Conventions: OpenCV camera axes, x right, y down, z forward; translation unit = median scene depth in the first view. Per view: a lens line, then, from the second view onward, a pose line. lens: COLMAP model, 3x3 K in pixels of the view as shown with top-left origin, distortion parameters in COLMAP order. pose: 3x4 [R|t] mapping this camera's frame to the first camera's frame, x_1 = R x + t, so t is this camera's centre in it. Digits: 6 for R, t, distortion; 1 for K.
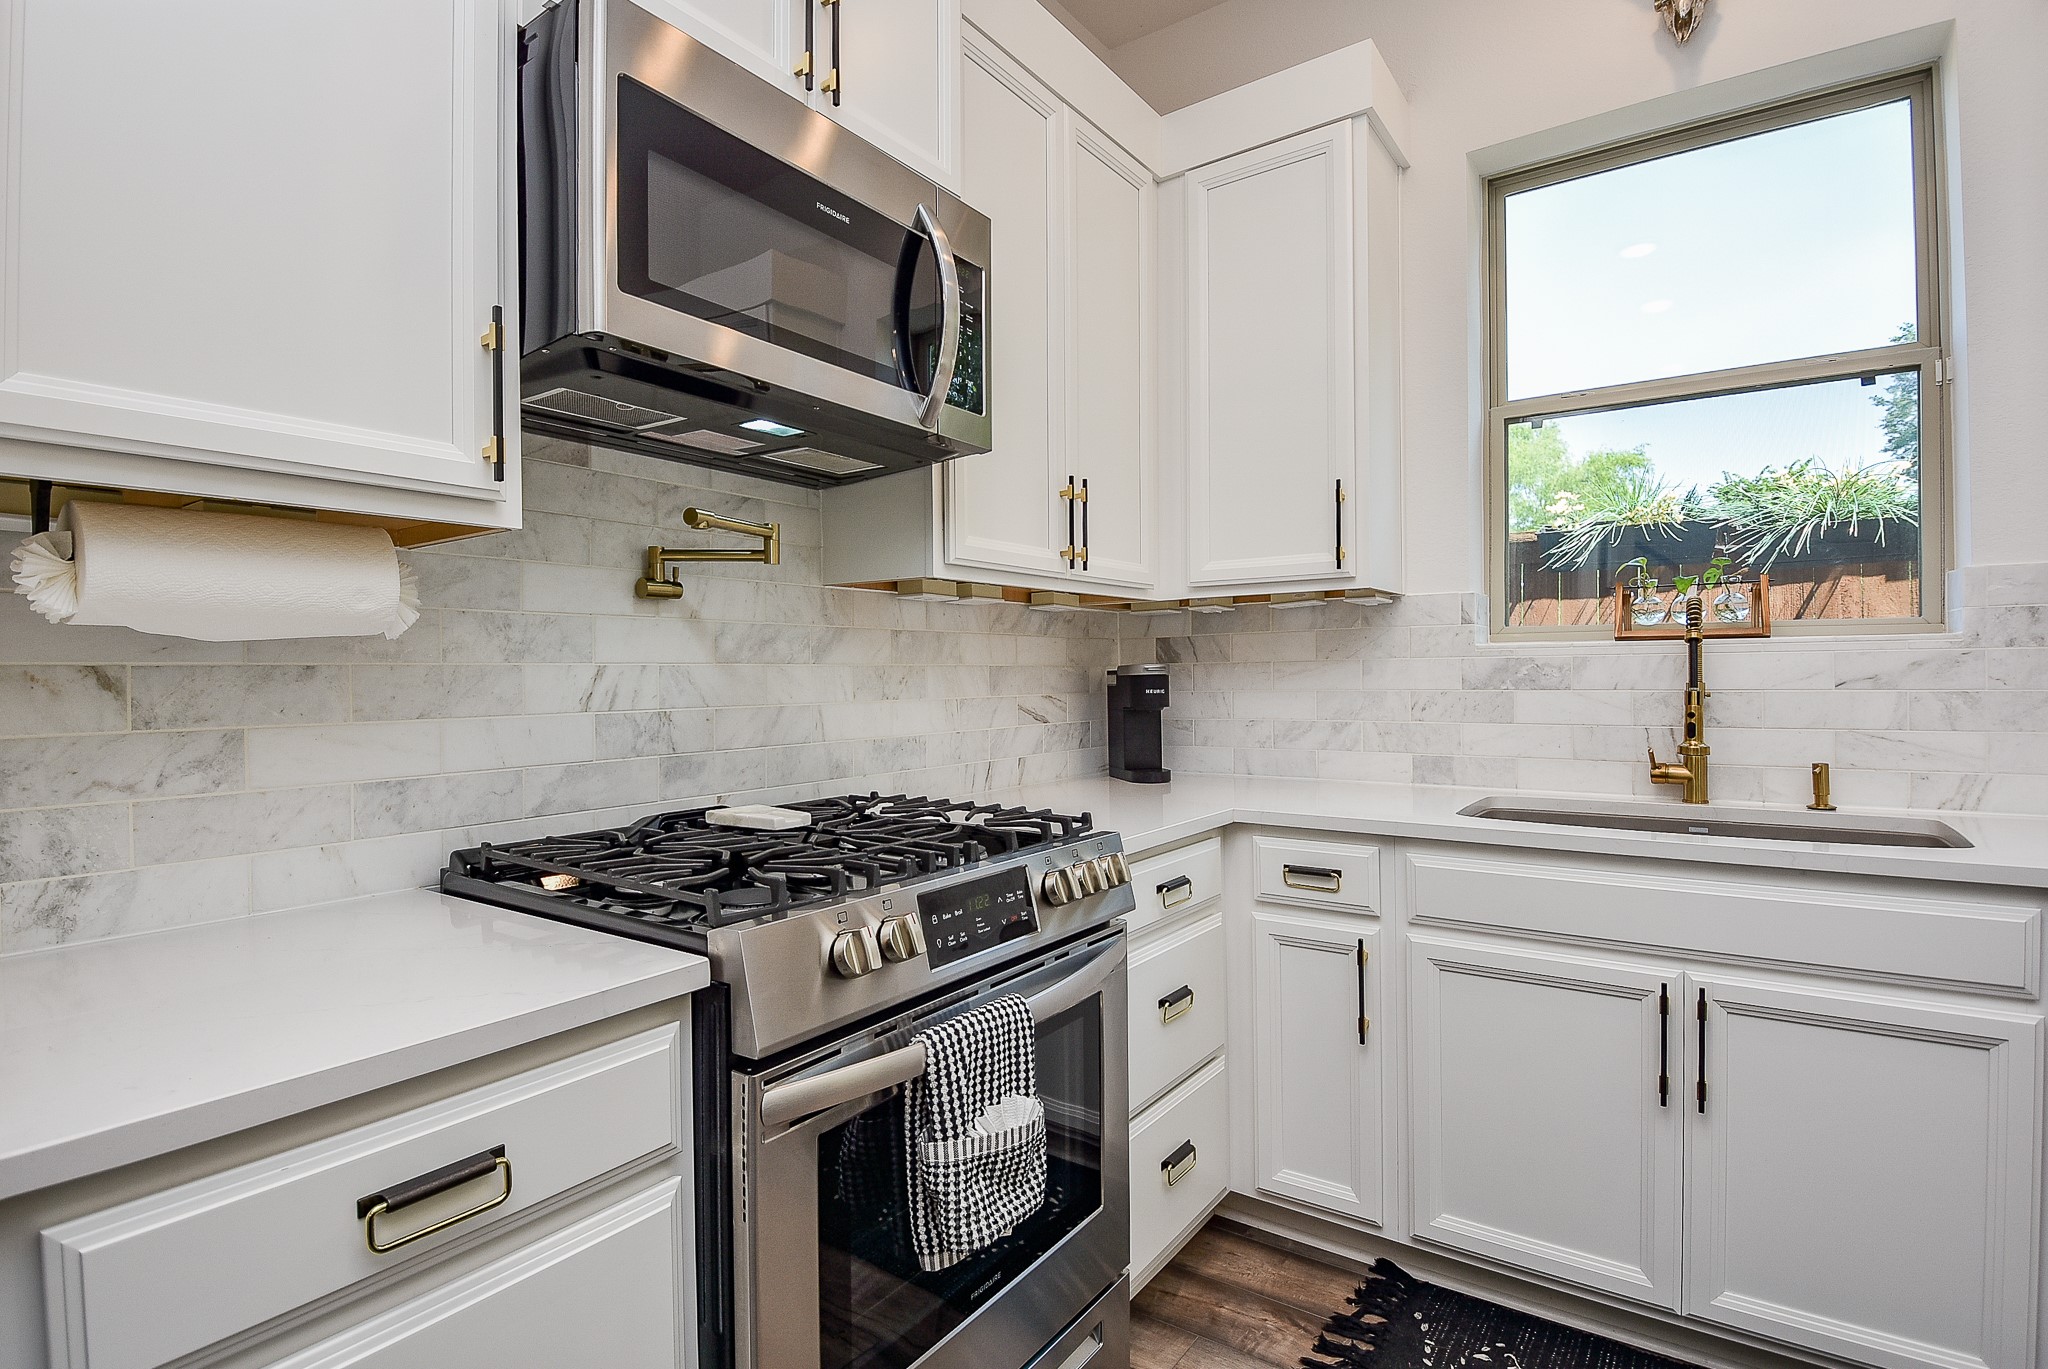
lens RADIAL K [[989.0, 0, 992.3], [0, 989.0, 676.3], [0, 0, 1]] dist [-0.020391, -0.007566]
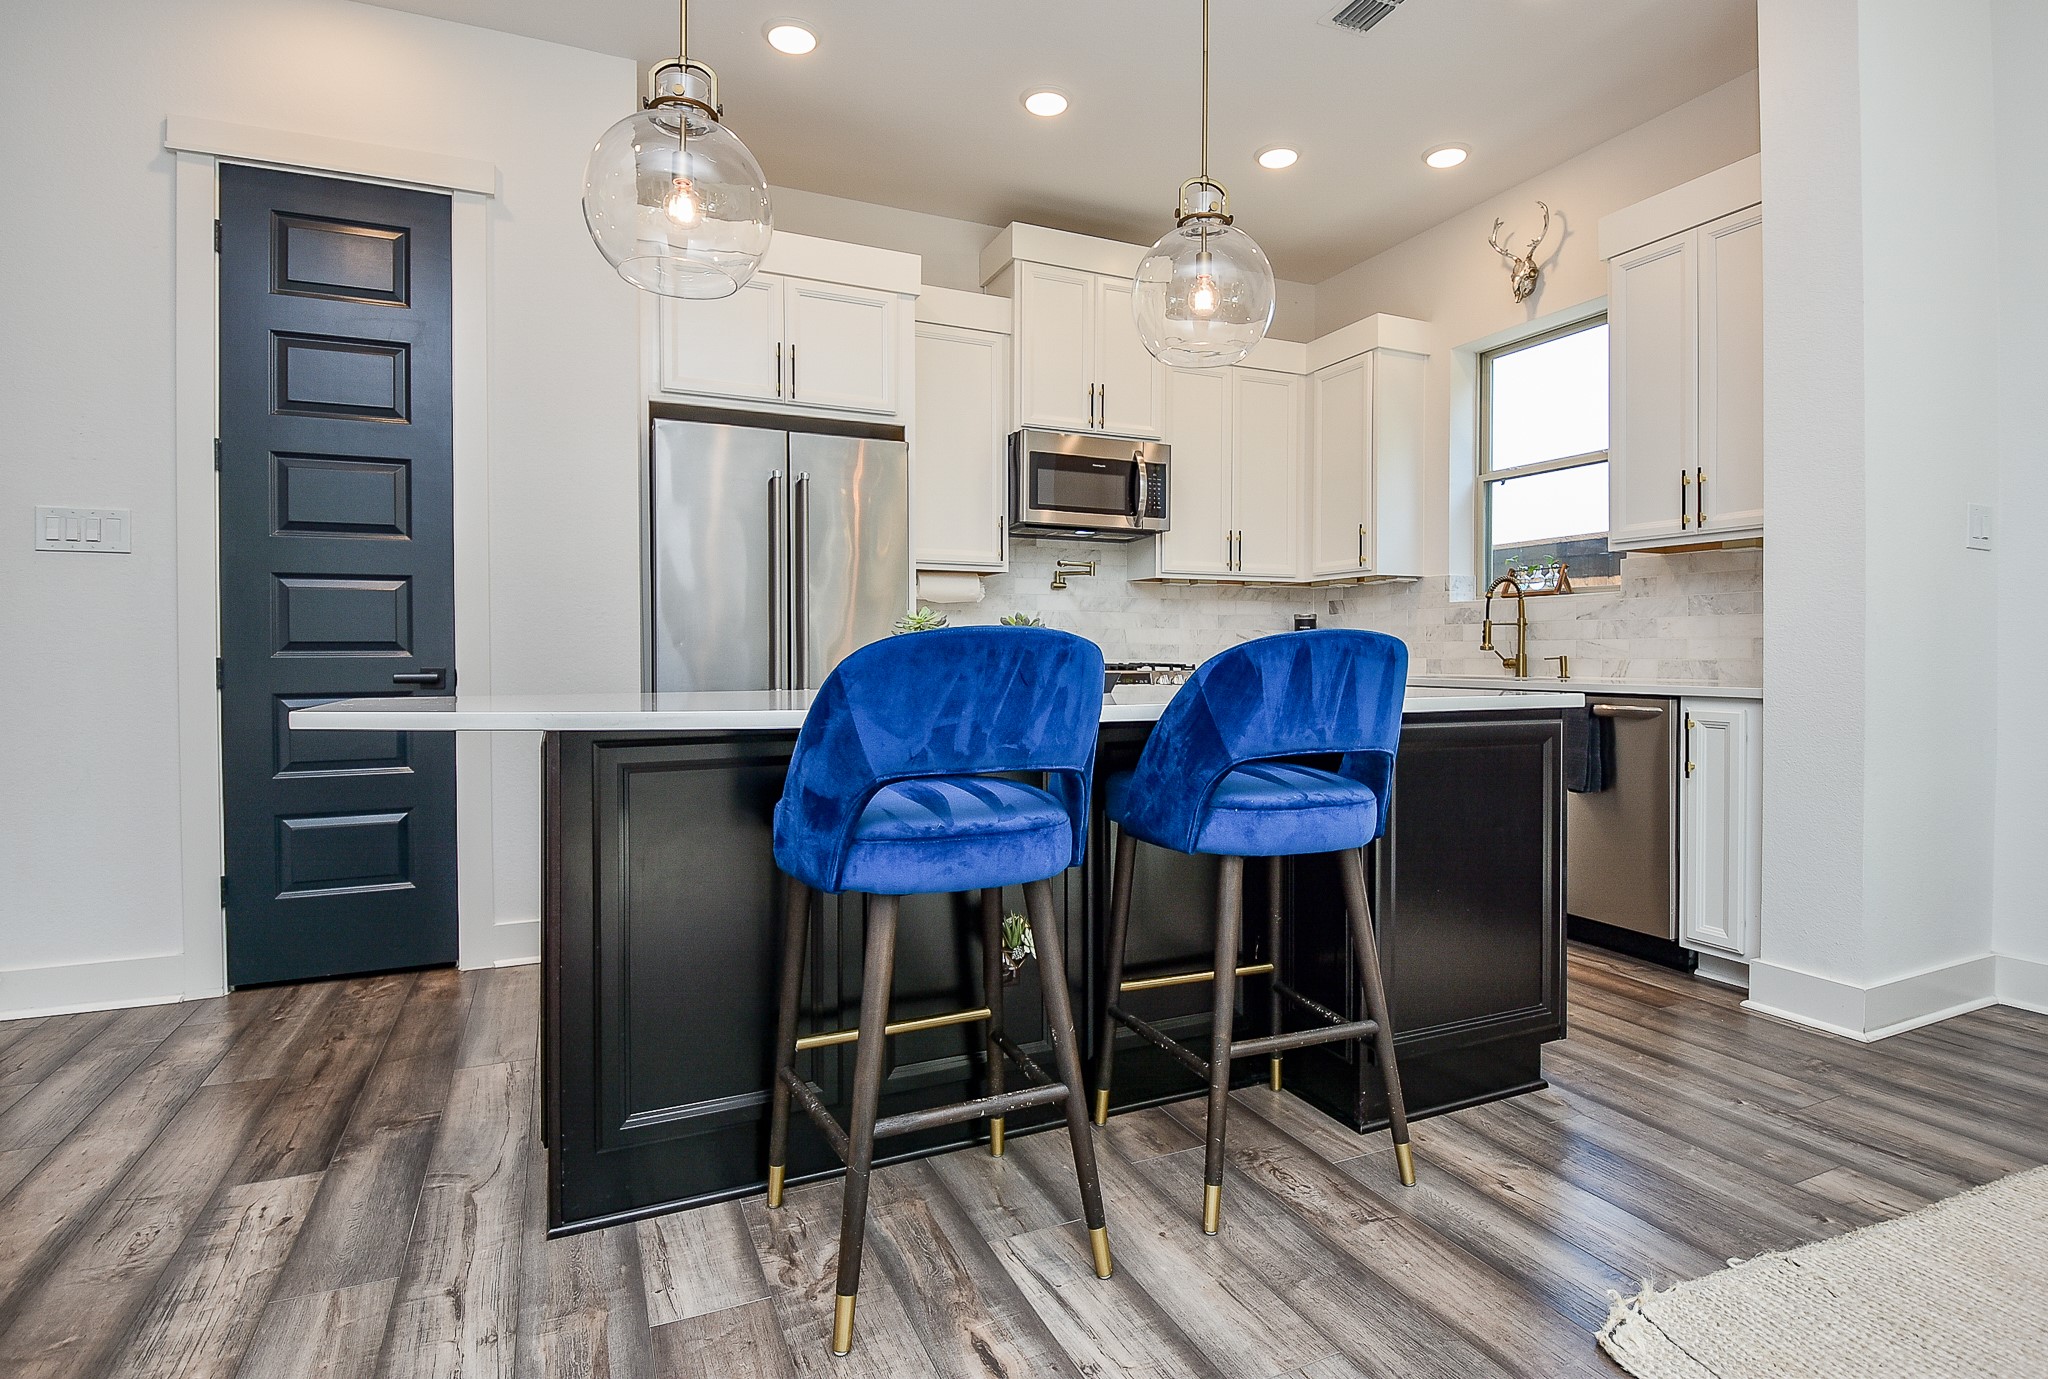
lens RADIAL K [[989.0, 0, 1020.4], [0, 989.0, 672.6], [0, 0, 1]] dist [-0.020391, -0.007566]
pose [[0.869236, 0.020583, -0.493968, 0.702816], [-0.011041, 0.999692, 0.022228, 0.072933], [0.494273, -0.013867, 0.869196, -1.109546]]
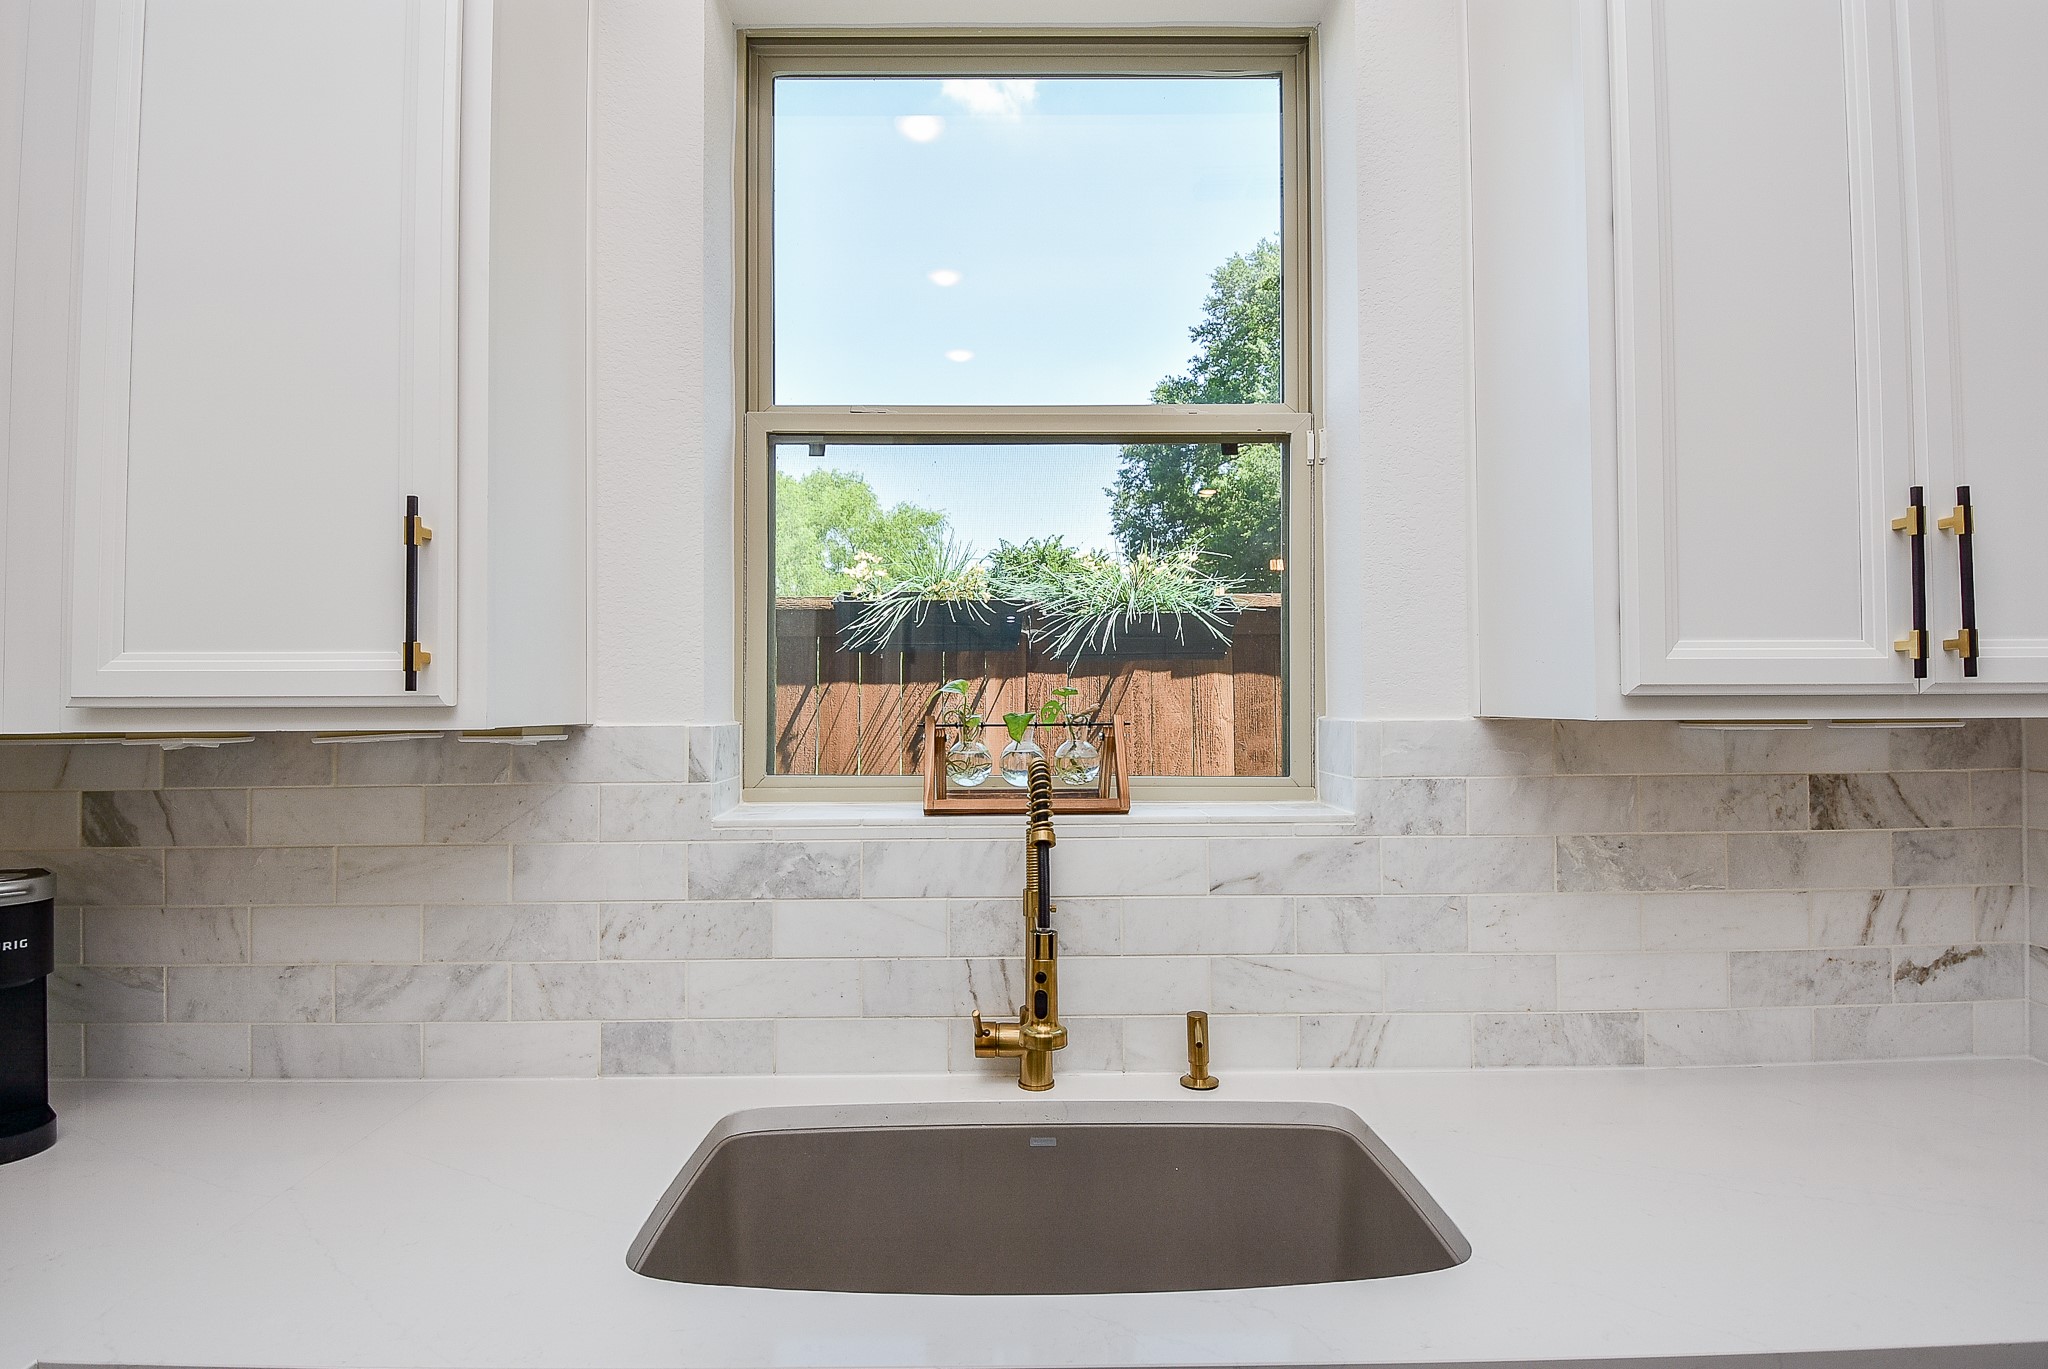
lens RADIAL K [[1065.8, 0, 1011.2], [0, 1065.8, 676.4], [0, 0, 1]] dist [0.001542, -0.000474]
pose [[0.792806, 0.020739, 0.609121, 0.247411], [0.002598, 0.999297, -0.037404, -0.088653], [-0.609469, 0.031237, 0.792194, 0.397844]]
